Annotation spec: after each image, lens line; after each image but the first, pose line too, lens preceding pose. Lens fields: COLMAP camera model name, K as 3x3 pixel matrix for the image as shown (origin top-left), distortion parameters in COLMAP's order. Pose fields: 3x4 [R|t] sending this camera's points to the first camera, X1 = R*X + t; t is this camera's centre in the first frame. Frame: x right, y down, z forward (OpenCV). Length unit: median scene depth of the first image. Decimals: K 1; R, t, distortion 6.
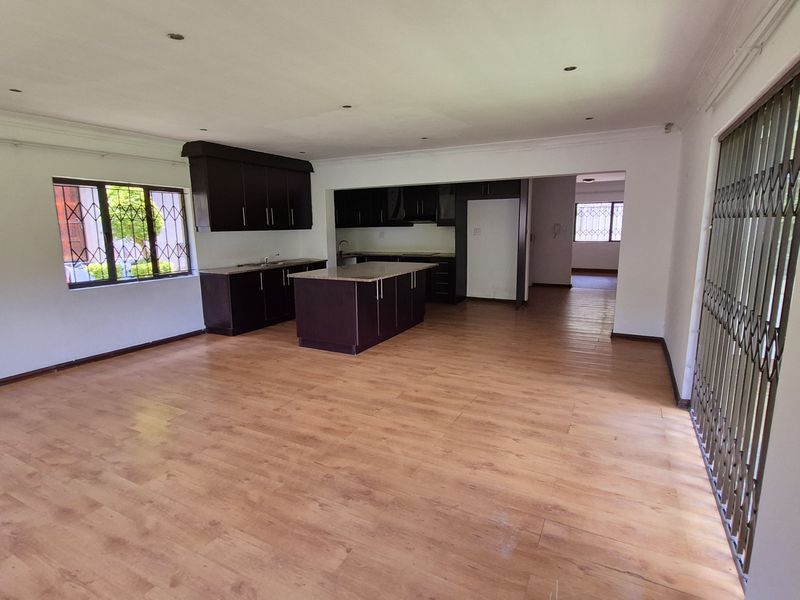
lens RADIAL K [[421.8, 0, 400.8], [0, 421.8, 294.1], [0, 0, 1]] dist [0.002409, -0.001173]
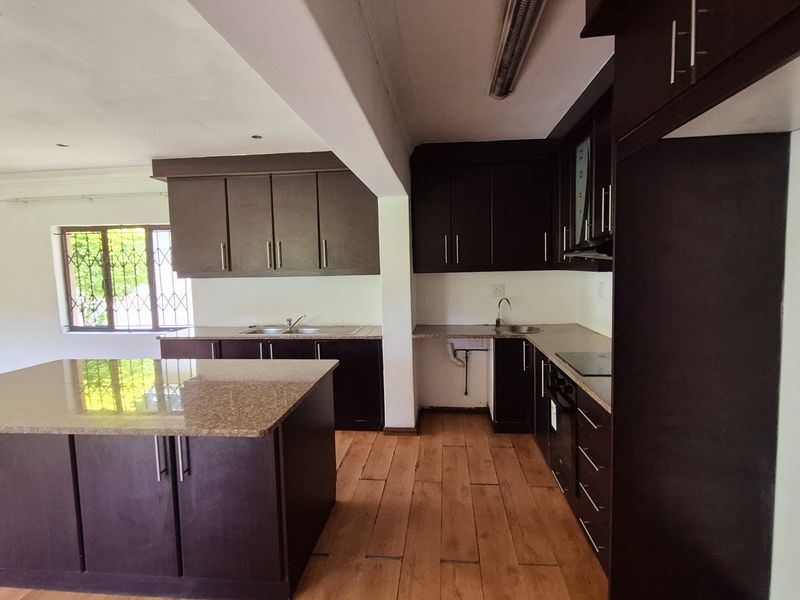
lens RADIAL K [[421.8, 0, 400.3], [0, 421.8, 302.4], [0, 0, 1]] dist [0.002409, -0.001173]
pose [[0.374928, 0.090158, -0.922659, 0.463423], [-0.132140, 0.990295, 0.043071, -0.230311], [0.917588, 0.105771, 0.383203, 1.301048]]
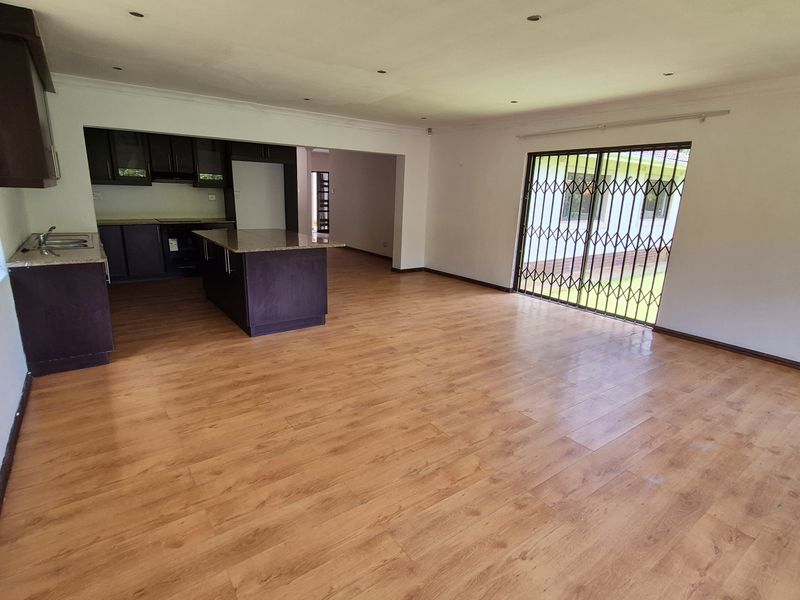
lens RADIAL K [[421.8, 0, 397.9], [0, 421.8, 292.3], [0, 0, 1]] dist [0.002409, -0.001173]
pose [[0.443358, -0.186042, 0.876825, -0.905087], [0.110860, 0.982094, 0.152323, -0.060153], [-0.889463, 0.029671, 0.456044, 0.419055]]
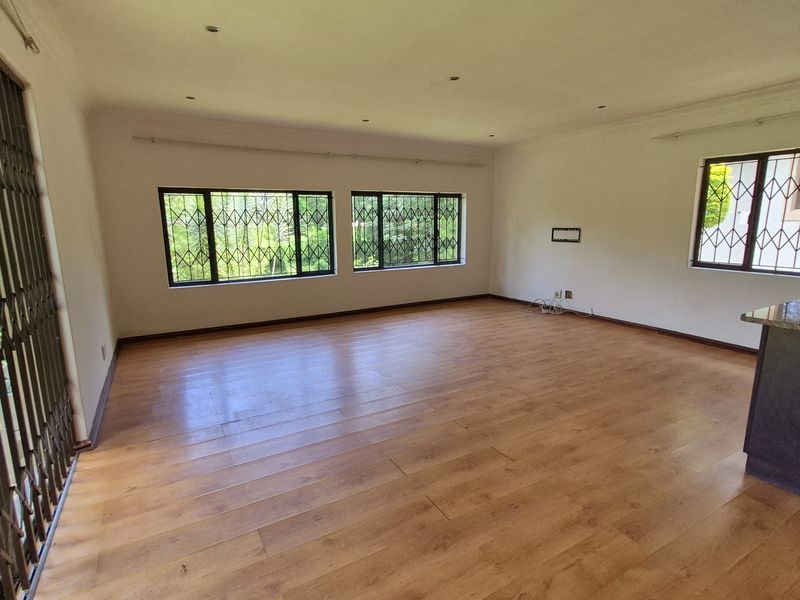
lens RADIAL K [[421.8, 0, 395.0], [0, 421.8, 296.9], [0, 0, 1]] dist [0.002409, -0.001173]
pose [[-0.537849, 0.162002, -0.827329, 0.478437], [-0.126227, 0.954825, 0.269028, -0.125006], [0.833538, 0.249128, -0.493102, 0.888764]]
